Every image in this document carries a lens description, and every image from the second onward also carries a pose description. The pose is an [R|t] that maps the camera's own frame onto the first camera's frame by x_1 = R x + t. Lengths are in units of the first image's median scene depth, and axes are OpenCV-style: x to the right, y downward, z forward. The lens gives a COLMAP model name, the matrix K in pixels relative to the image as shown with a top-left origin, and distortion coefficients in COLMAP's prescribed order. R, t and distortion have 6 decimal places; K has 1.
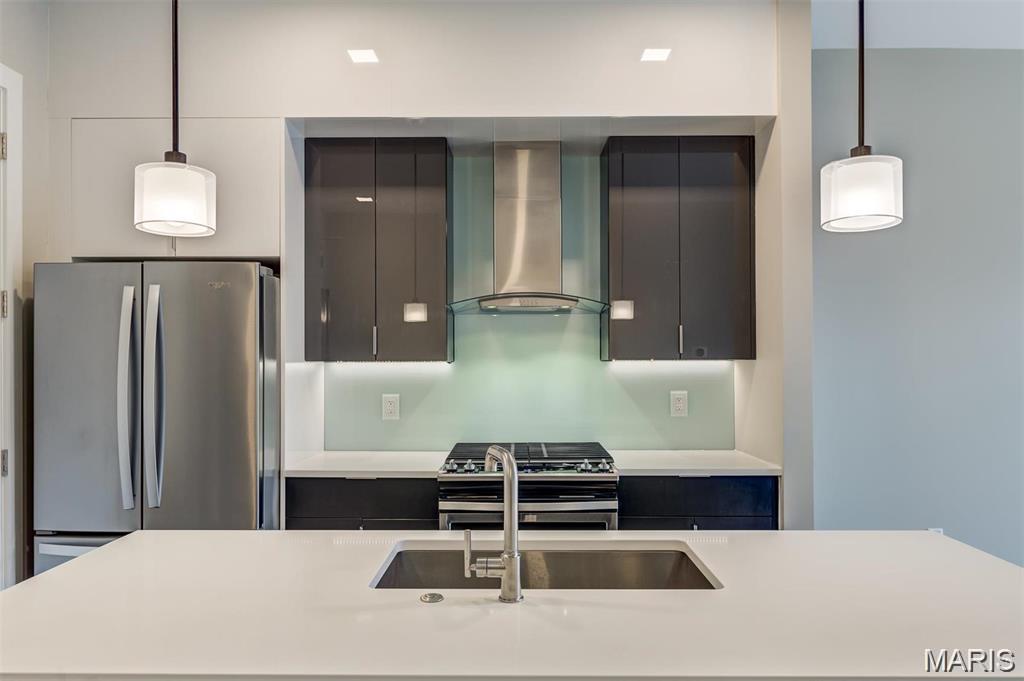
lens RADIAL K [[711.7, 0, 512.7], [0, 711.7, 357.3], [0, 0, 1]] dist [-0.003988, 0.000136]
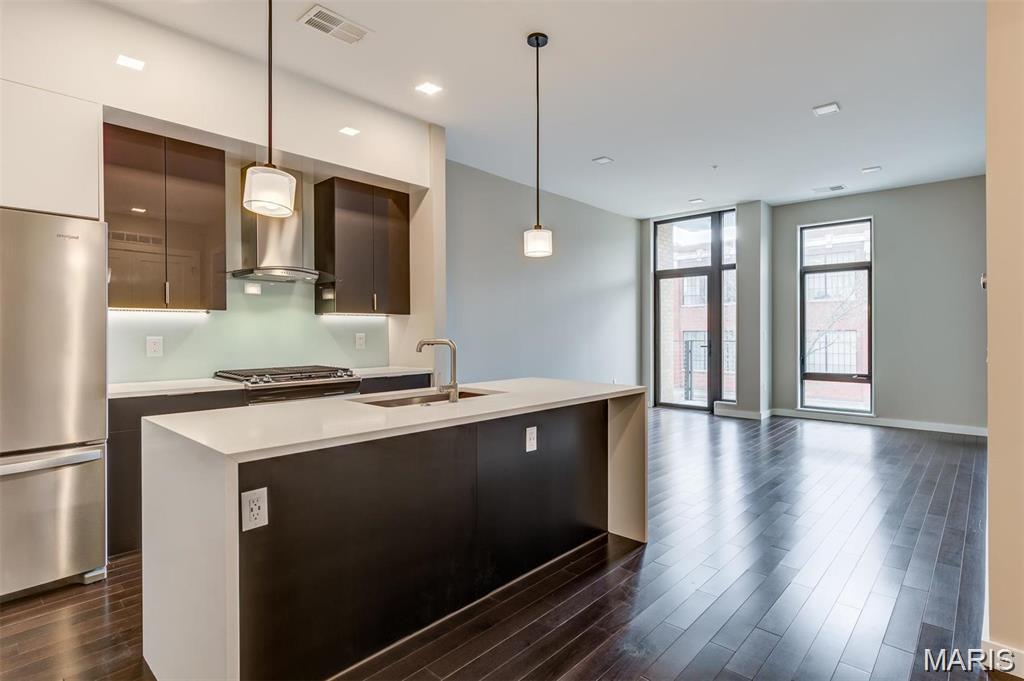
lens RADIAL K [[517.8, 0, 512.0], [0, 517.8, 340.5], [0, 0, 1]] dist [-0.000498, 0.000146]
pose [[0.673755, -0.009855, 0.738889, -0.482663], [-0.001098, 0.999897, 0.014338, 0.051054], [-0.738954, -0.010472, 0.673675, -0.114191]]
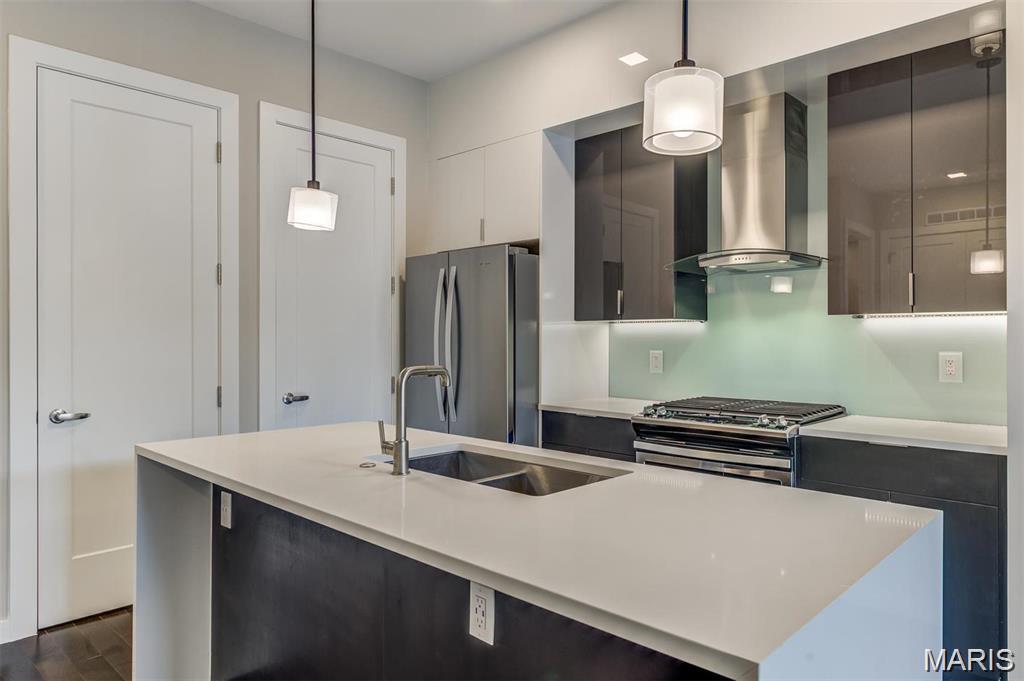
lens RADIAL K [[662.0, 0, 545.5], [0, 662.0, 338.1], [0, 0, 1]] dist [-0.004455, -0.001724]
pose [[0.740906, 0.002780, -0.671603, 0.460914], [-0.001080, 0.999995, 0.002948, 0.033249], [0.671608, -0.001459, 0.740905, 0.113051]]
